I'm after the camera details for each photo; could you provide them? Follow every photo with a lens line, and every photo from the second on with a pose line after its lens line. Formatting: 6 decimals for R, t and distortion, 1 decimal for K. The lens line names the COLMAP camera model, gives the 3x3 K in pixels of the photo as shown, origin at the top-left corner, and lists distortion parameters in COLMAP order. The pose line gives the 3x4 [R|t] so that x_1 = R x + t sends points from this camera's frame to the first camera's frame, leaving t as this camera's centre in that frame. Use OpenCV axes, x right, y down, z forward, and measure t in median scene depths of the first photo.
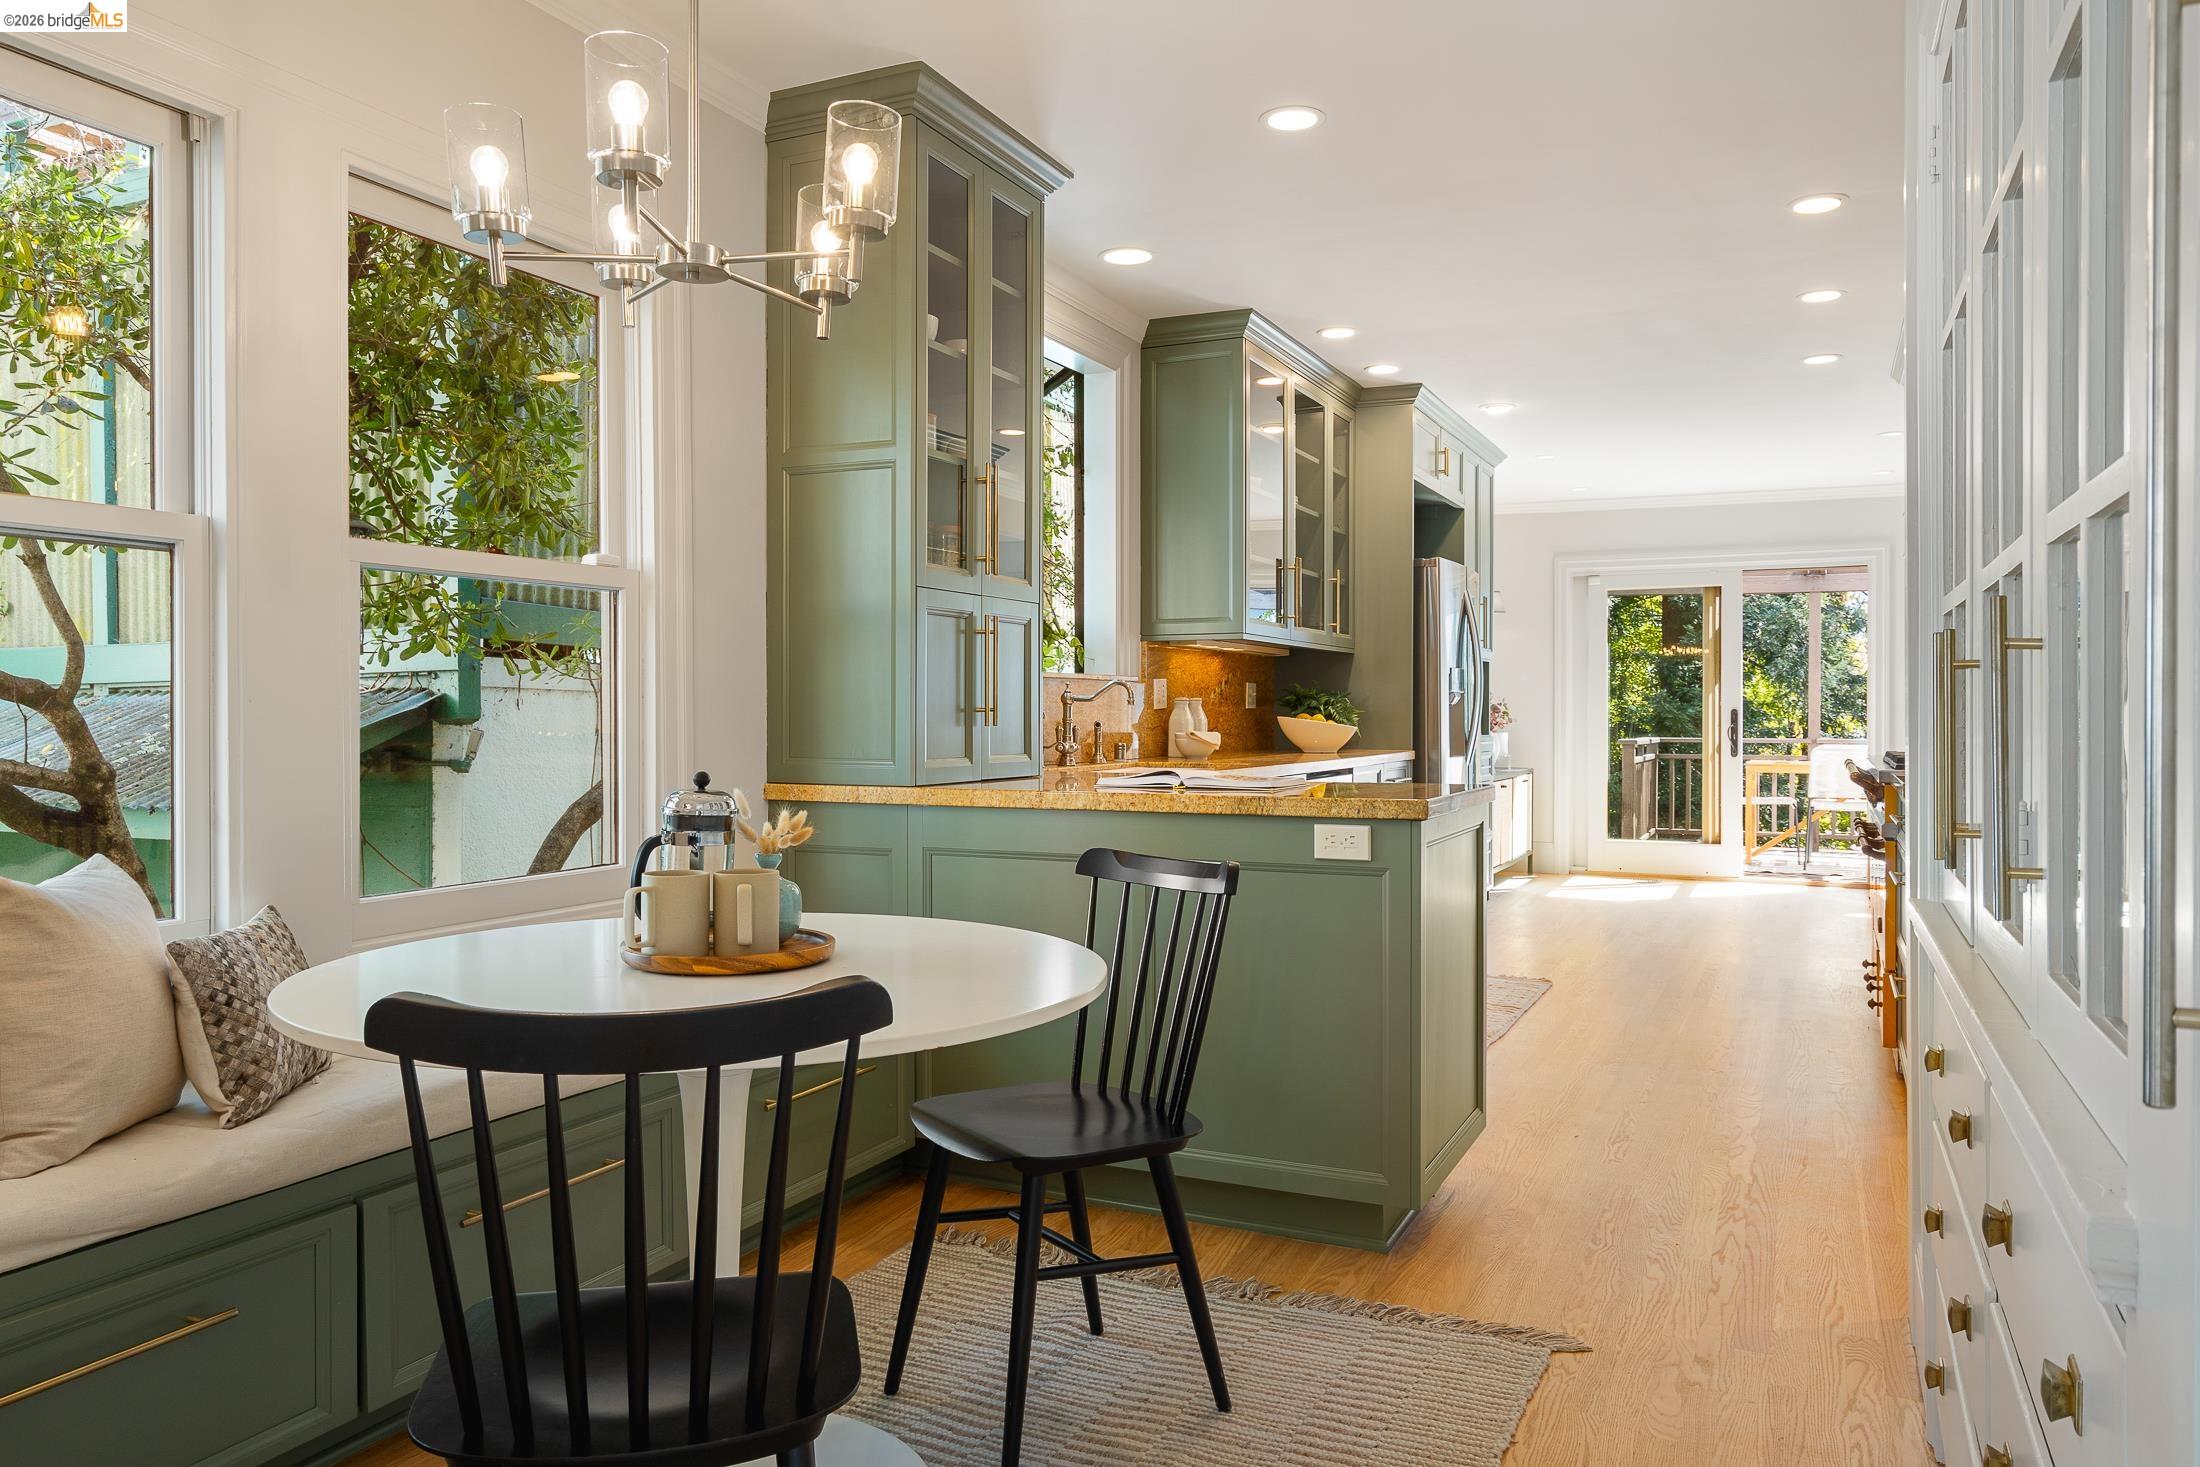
lens RADIAL K [[1511.2, 0, 1102.5], [0, 1511.2, 730.8], [0, 0, 1]] dist [-0.000885, 0.003381]
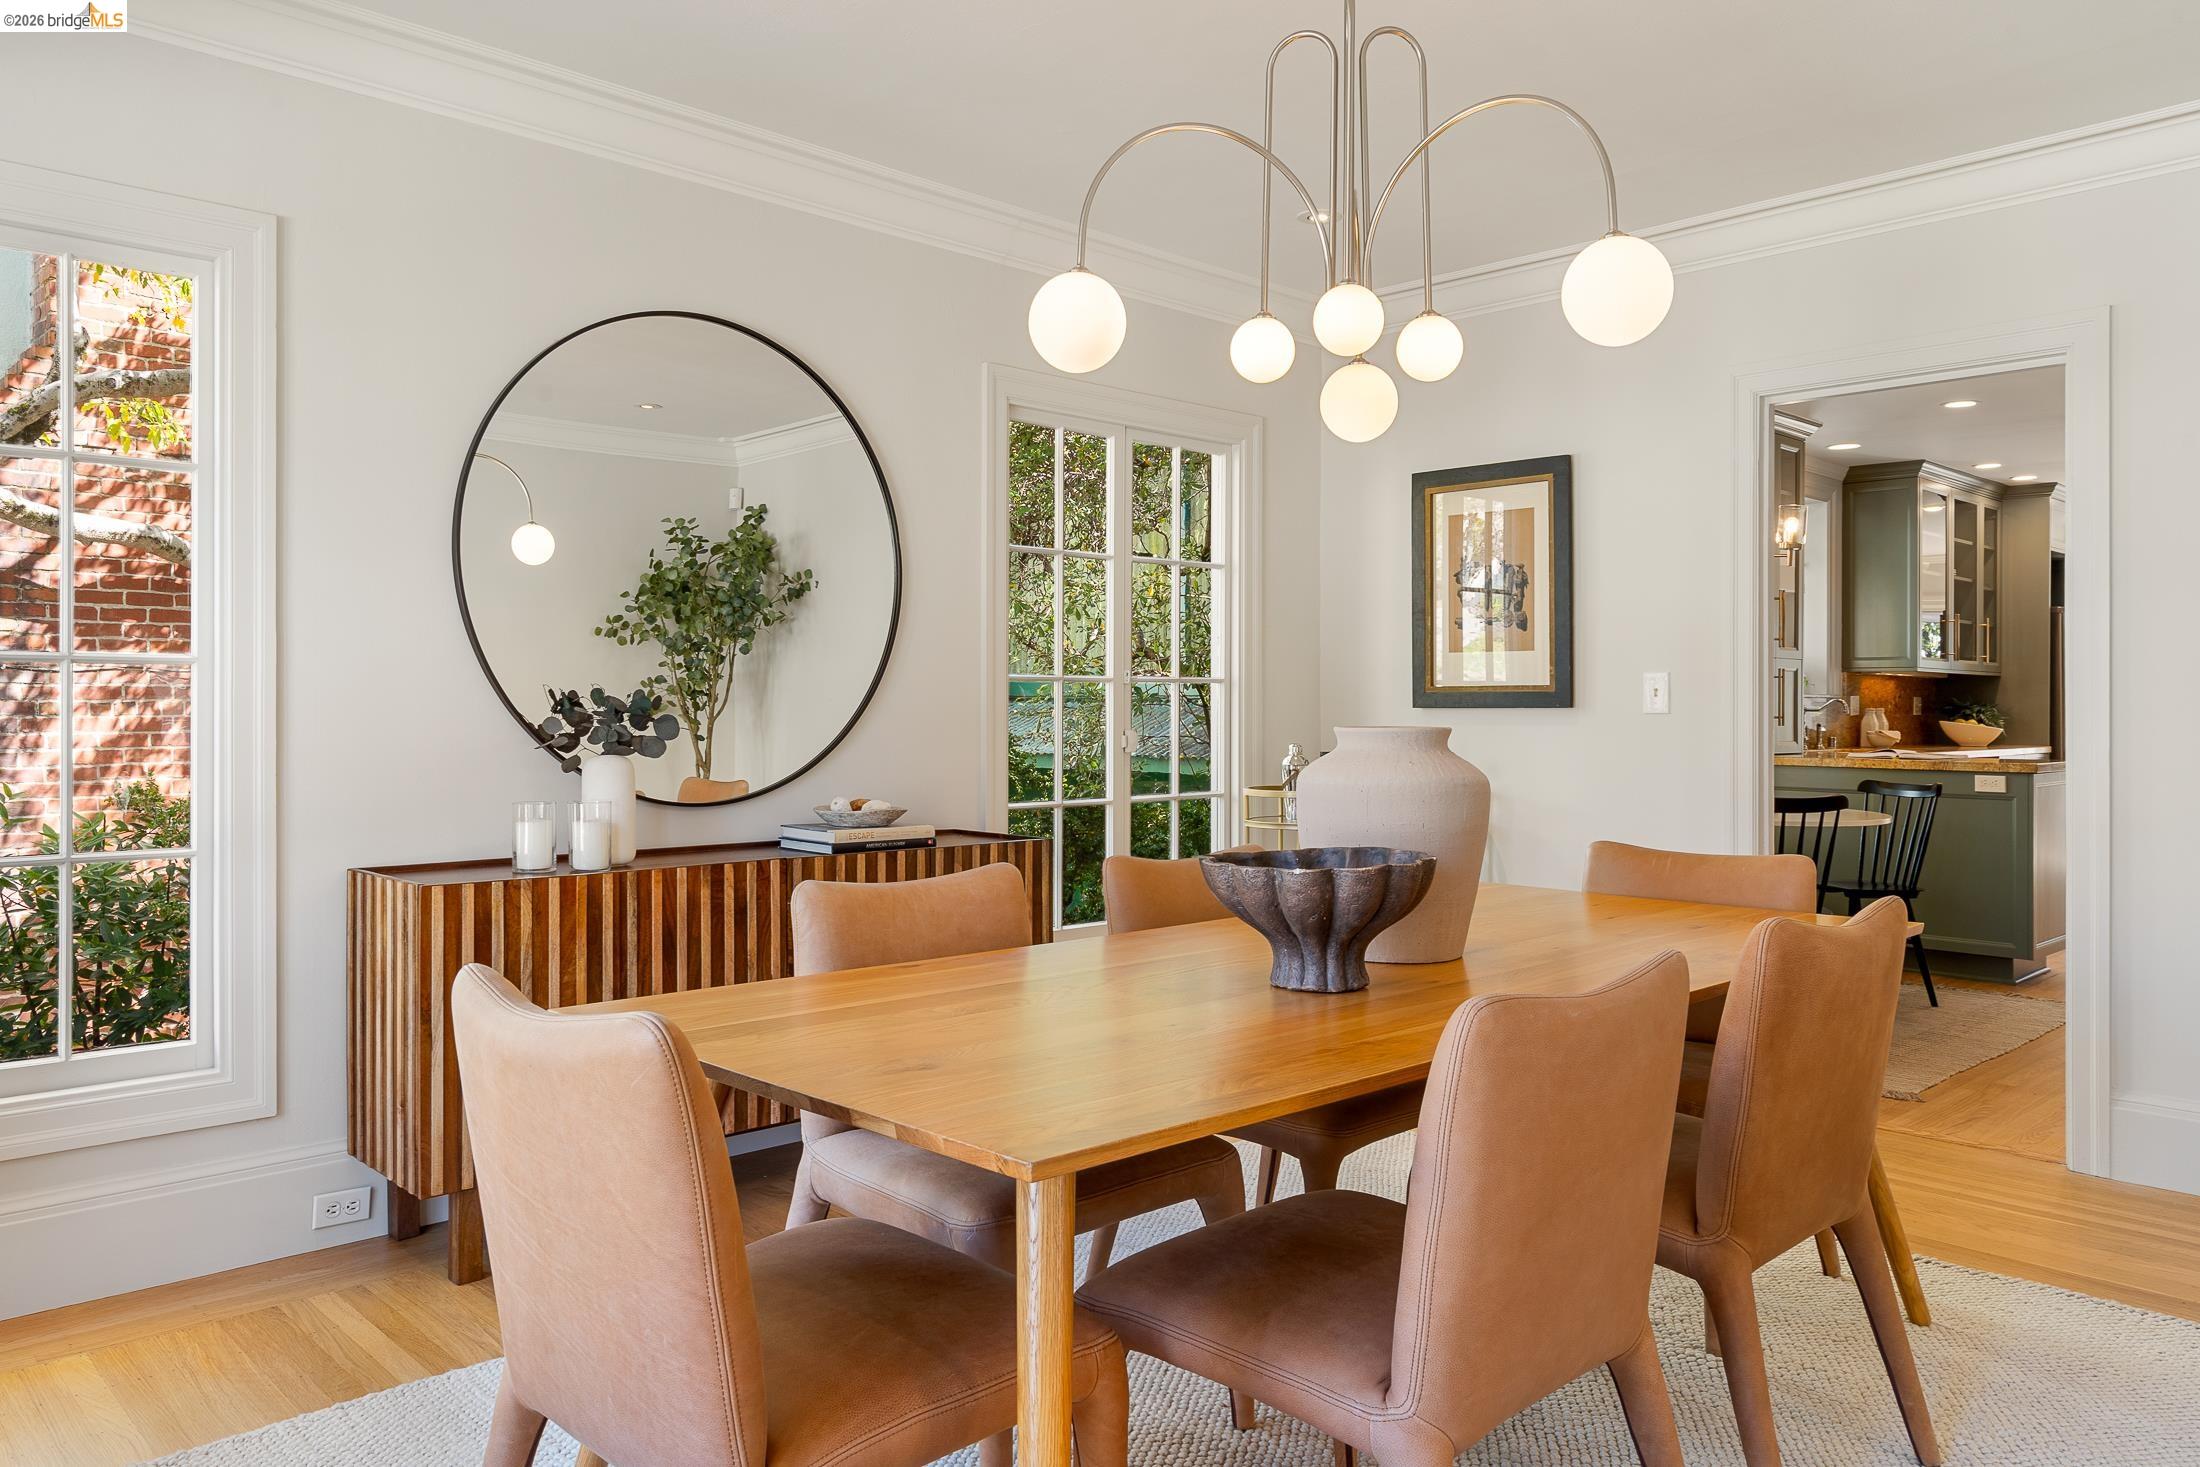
lens RADIAL K [[1511.2, 0, 1086.8], [0, 1511.2, 710.4], [0, 0, 1]] dist [-0.000885, 0.003381]
pose [[0.928007, 0.004731, -0.372533, -0.111282], [-0.008713, 0.999921, -0.009006, 0.001047], [0.372461, 0.011603, 0.927975, -0.701662]]
